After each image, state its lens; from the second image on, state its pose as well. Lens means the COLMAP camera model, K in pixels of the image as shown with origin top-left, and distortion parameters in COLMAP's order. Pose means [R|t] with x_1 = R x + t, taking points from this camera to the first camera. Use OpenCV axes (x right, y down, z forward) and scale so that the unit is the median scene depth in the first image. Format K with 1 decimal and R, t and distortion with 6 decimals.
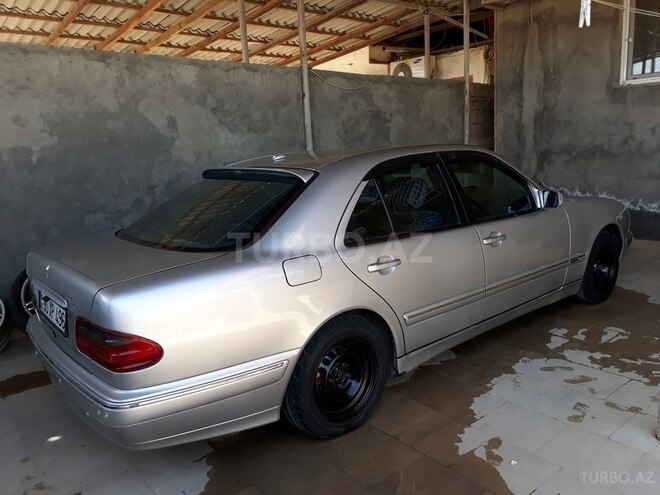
lens RADIAL K [[523.9, 0, 342.0], [0, 523.9, 248.3], [0, 0, 1]] dist [0.001629, -0.039427]
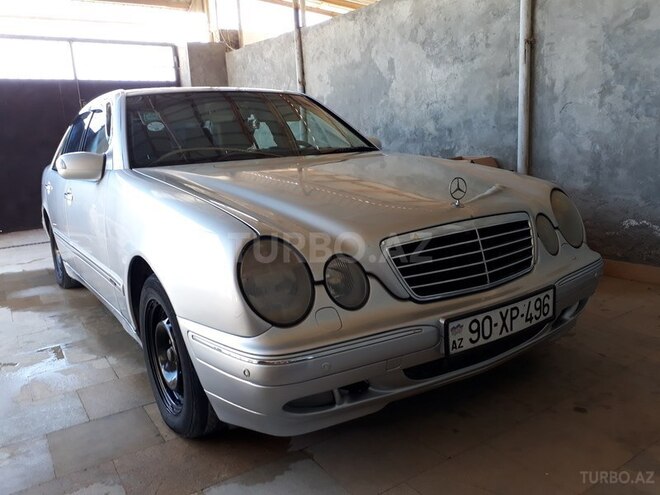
lens RADIAL K [[518.4, 0, 330.0], [0, 518.4, 247.5], [0, 0, 1]] dist [-0.000986, -0.009763]
pose [[-0.082355, 0.259563, -0.962208, 0.748940], [-0.132674, 0.954039, 0.268714, -0.153920], [0.987732, 0.149790, -0.044132, 0.973303]]
